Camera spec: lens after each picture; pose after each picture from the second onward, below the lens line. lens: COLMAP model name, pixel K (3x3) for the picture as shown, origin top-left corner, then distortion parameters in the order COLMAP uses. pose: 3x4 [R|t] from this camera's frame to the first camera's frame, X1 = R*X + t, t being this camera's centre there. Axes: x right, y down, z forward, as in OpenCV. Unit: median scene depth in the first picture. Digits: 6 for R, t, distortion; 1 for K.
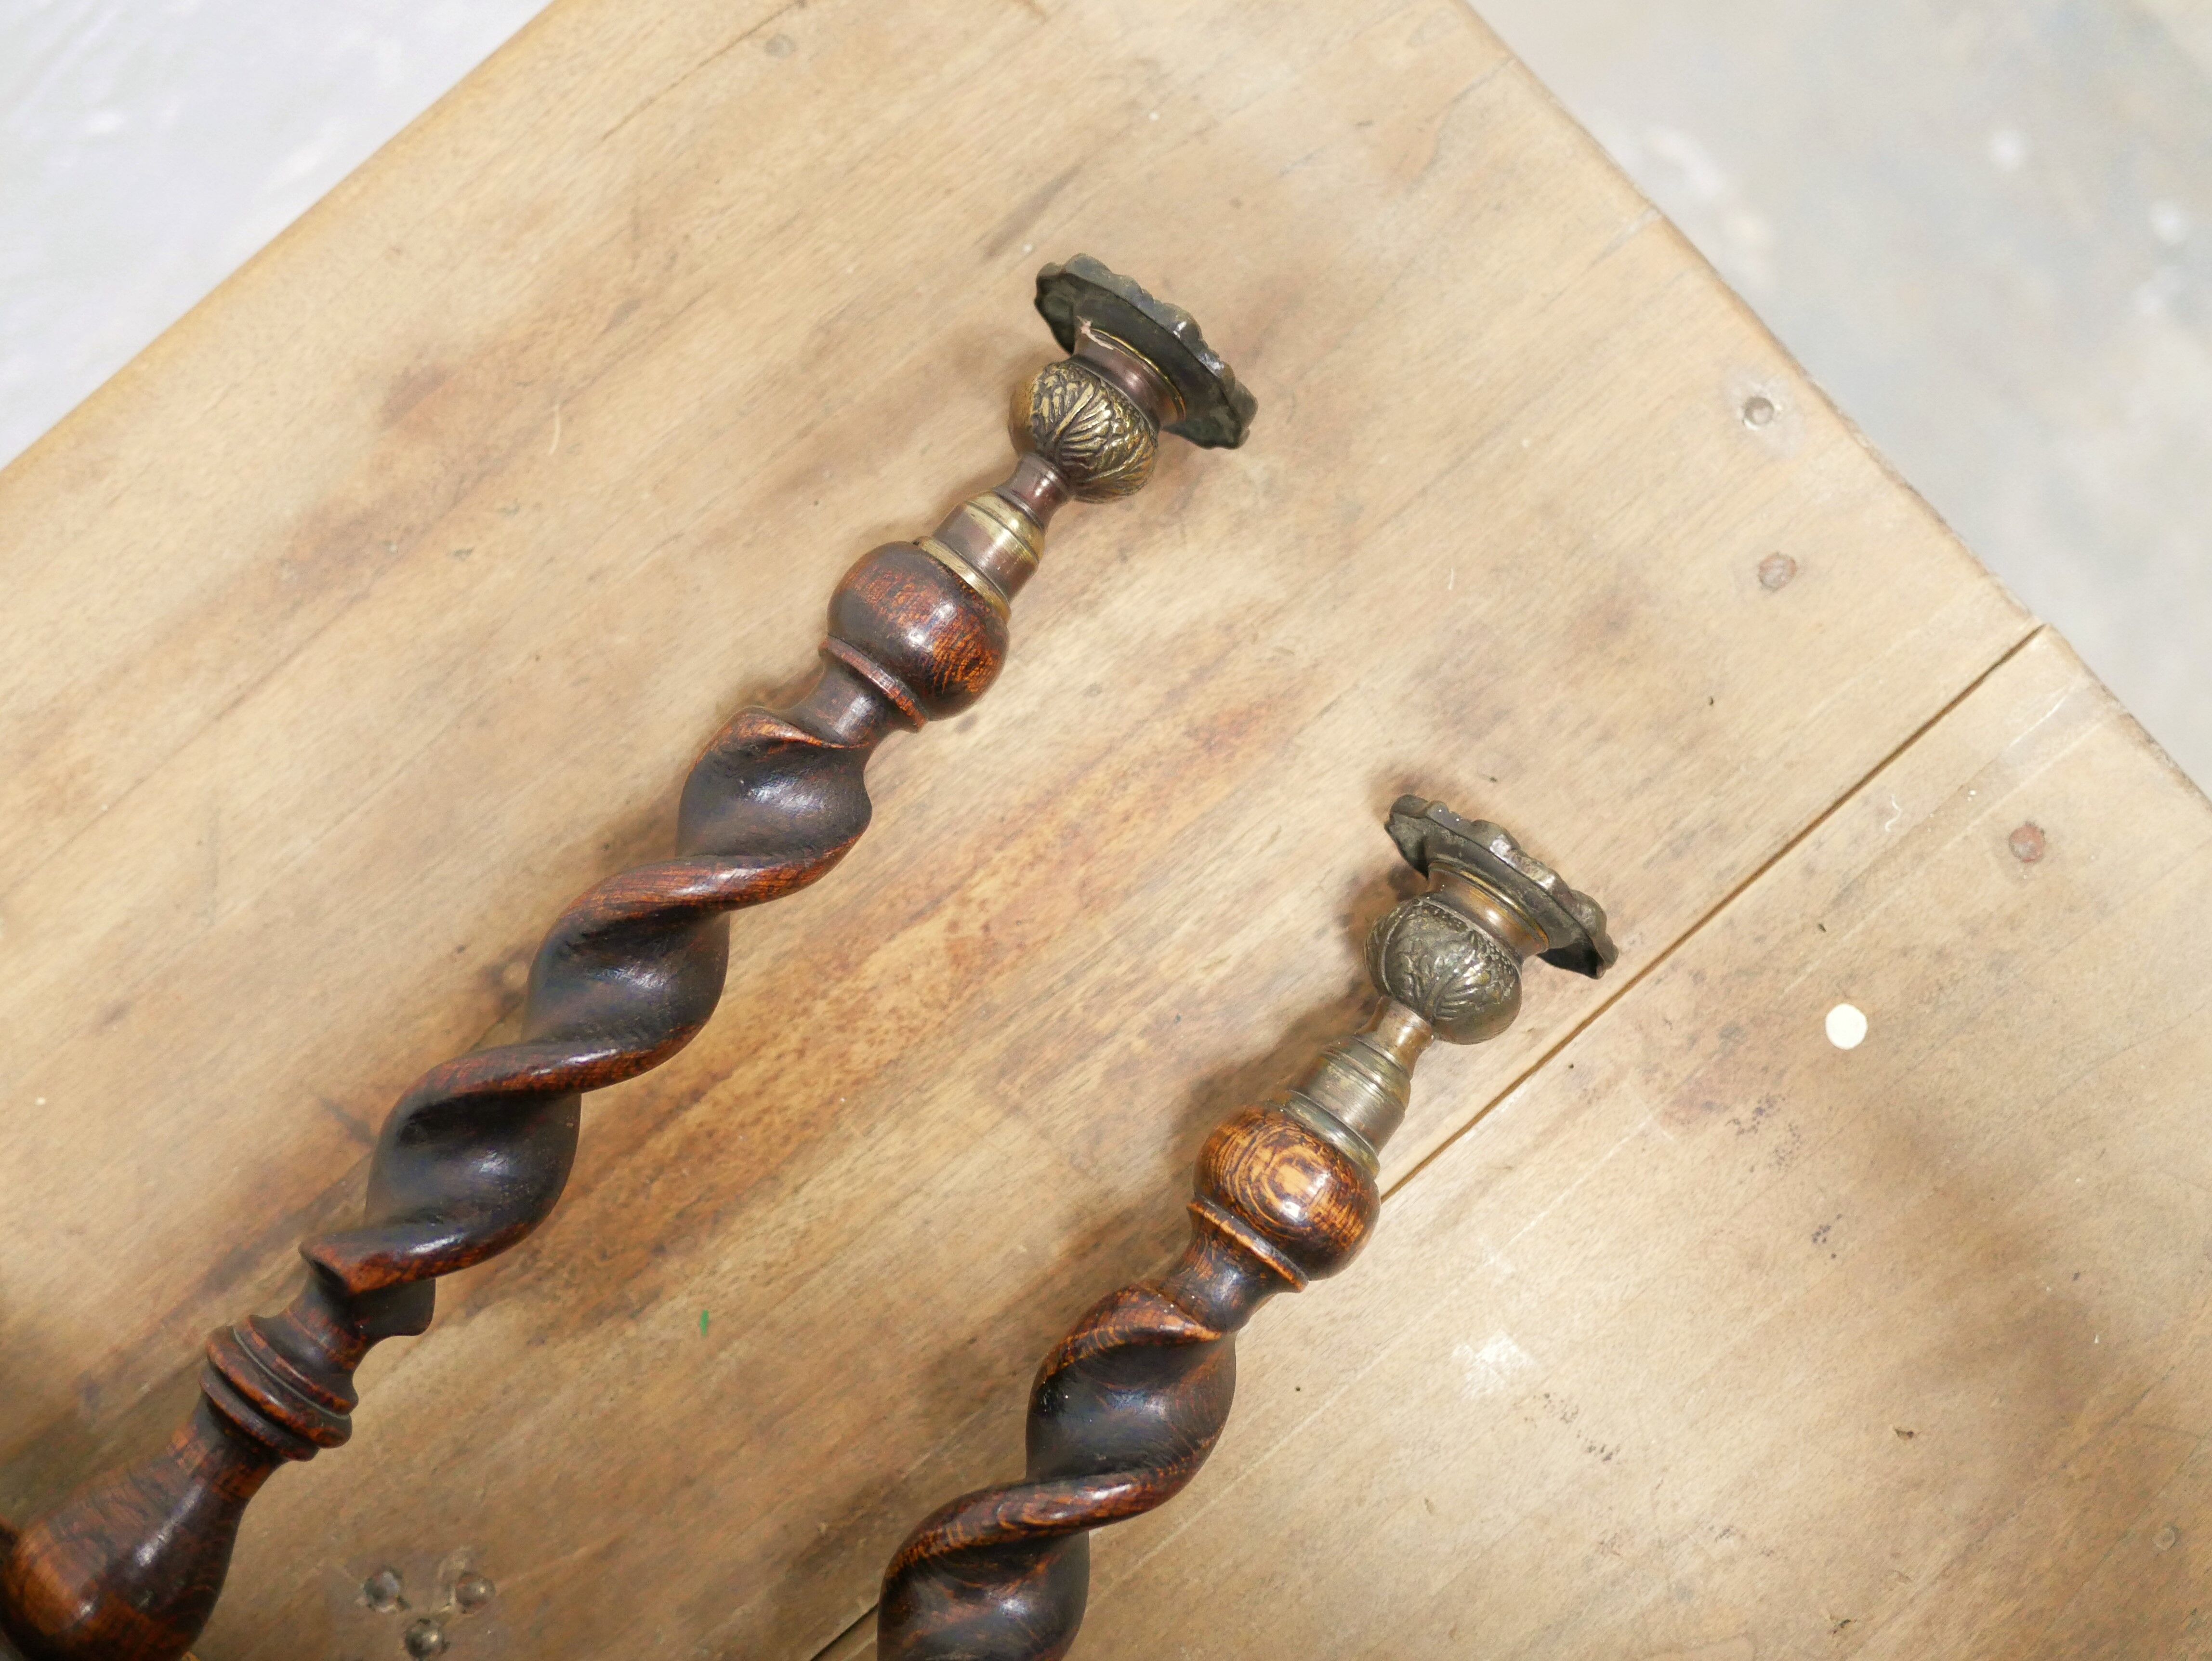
lens RADIAL K [[2496.9, 0, 1099.3], [0, 2496.9, 827.4], [0, 0, 1]] dist [-0.018792, 0.017213]
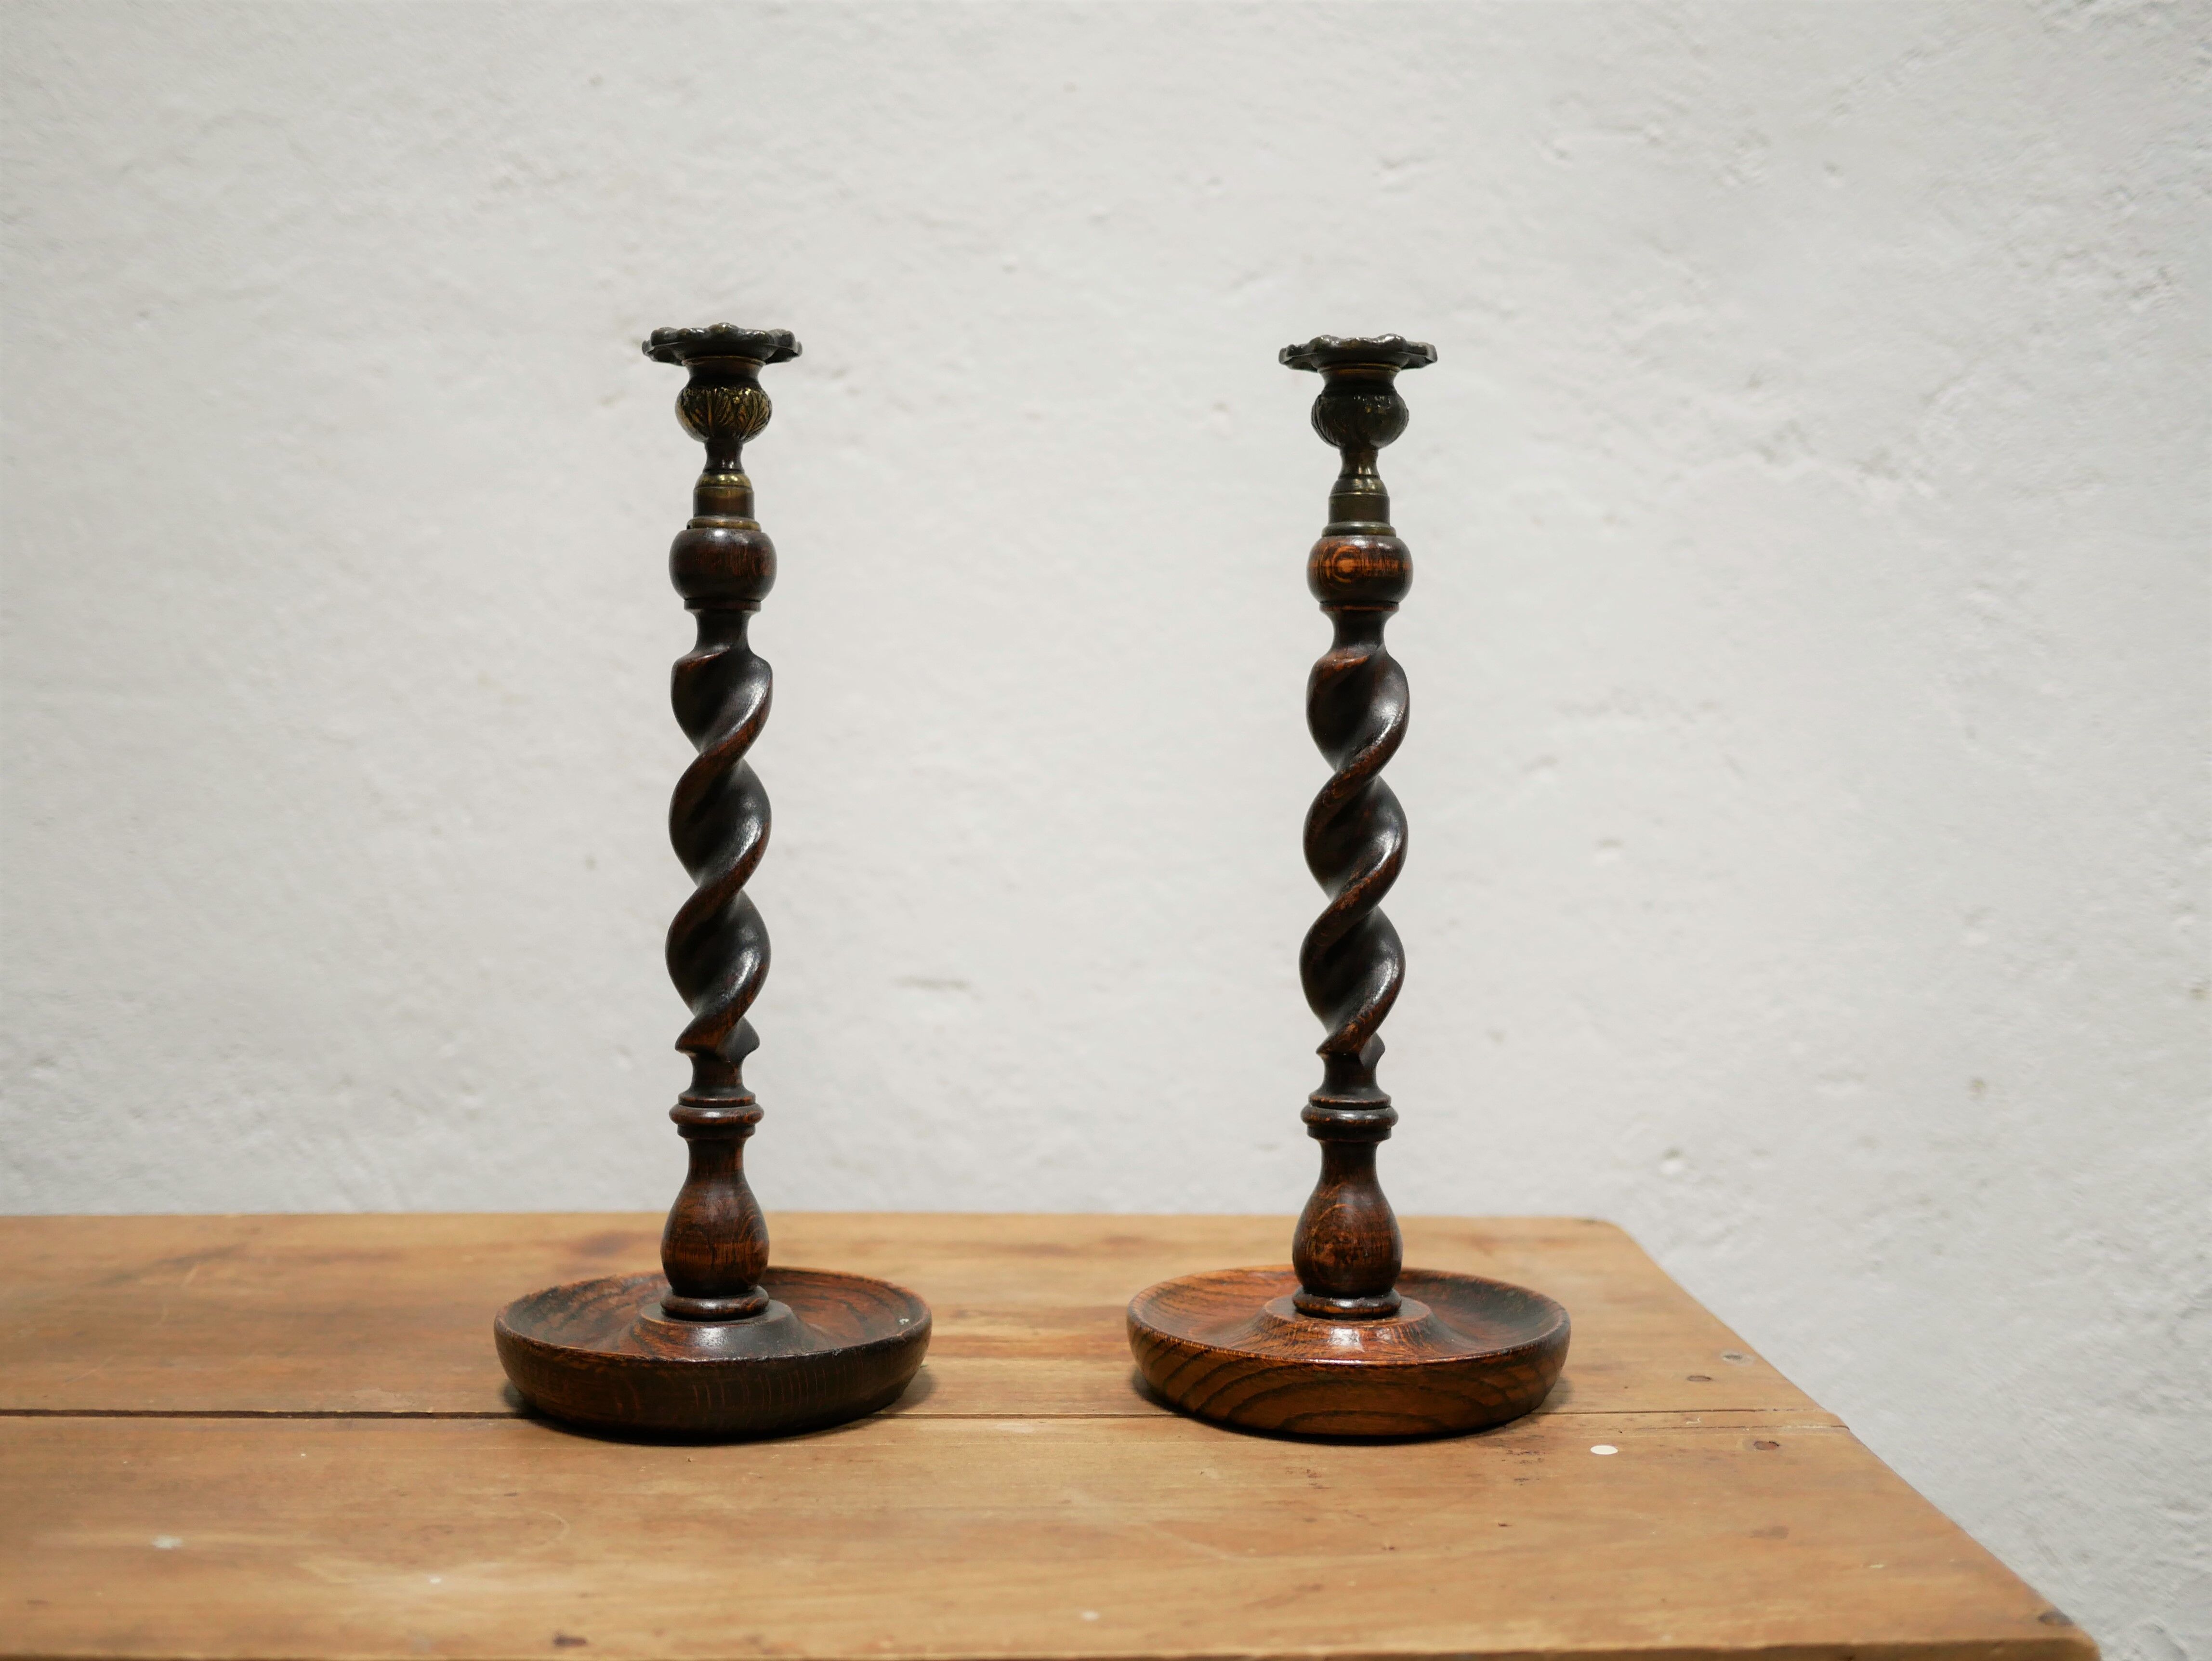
lens RADIAL K [[2498.6, 0, 1095.0], [0, 2498.6, 824.5], [0, 0, 1]] dist [-0.019036, 0.016591]
pose [[0.776826, 0.088374, -0.623483, 0.963800], [-0.629674, 0.120316, -0.767486, 1.388899], [0.007189, 0.988794, 0.149112, 0.376708]]
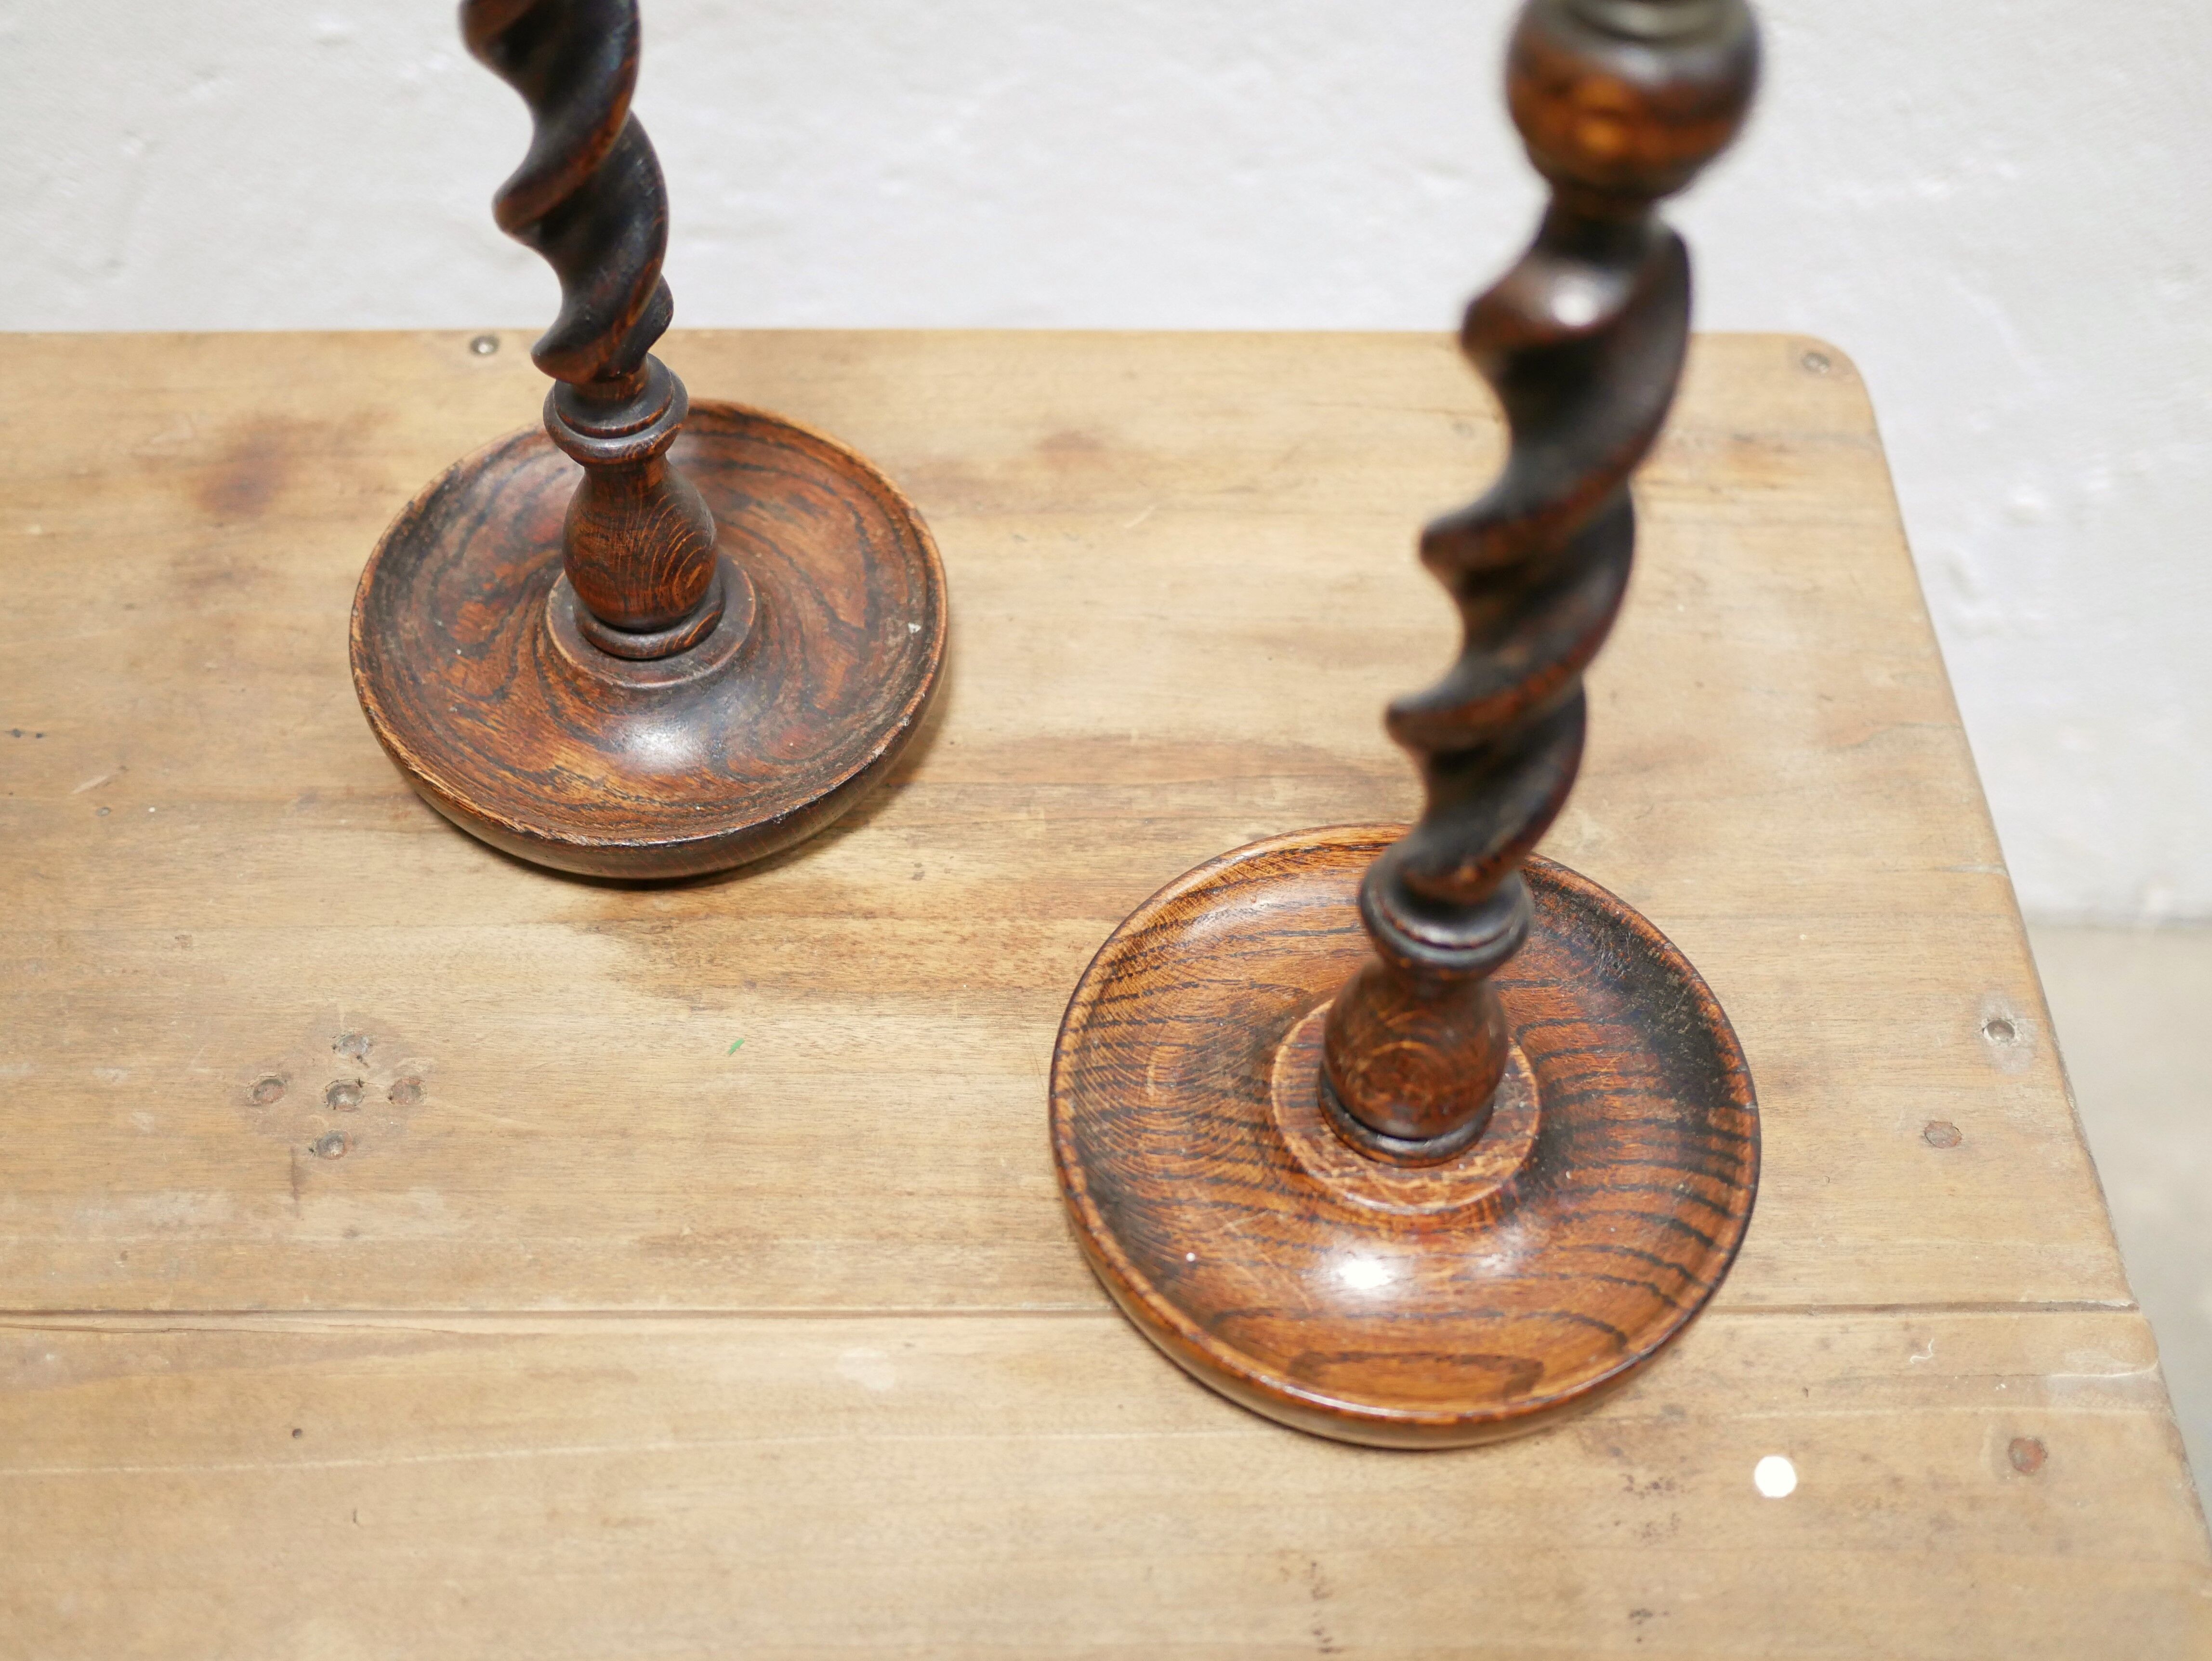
lens RADIAL K [[2496.9, 0, 1099.3], [0, 2496.9, 827.4], [0, 0, 1]] dist [-0.018792, 0.017213]
pose [[0.769746, 0.544155, -0.333746, 0.276776], [-0.638342, 0.653500, -0.406765, 0.478203], [-0.003240, 0.526149, 0.850386, 0.016282]]
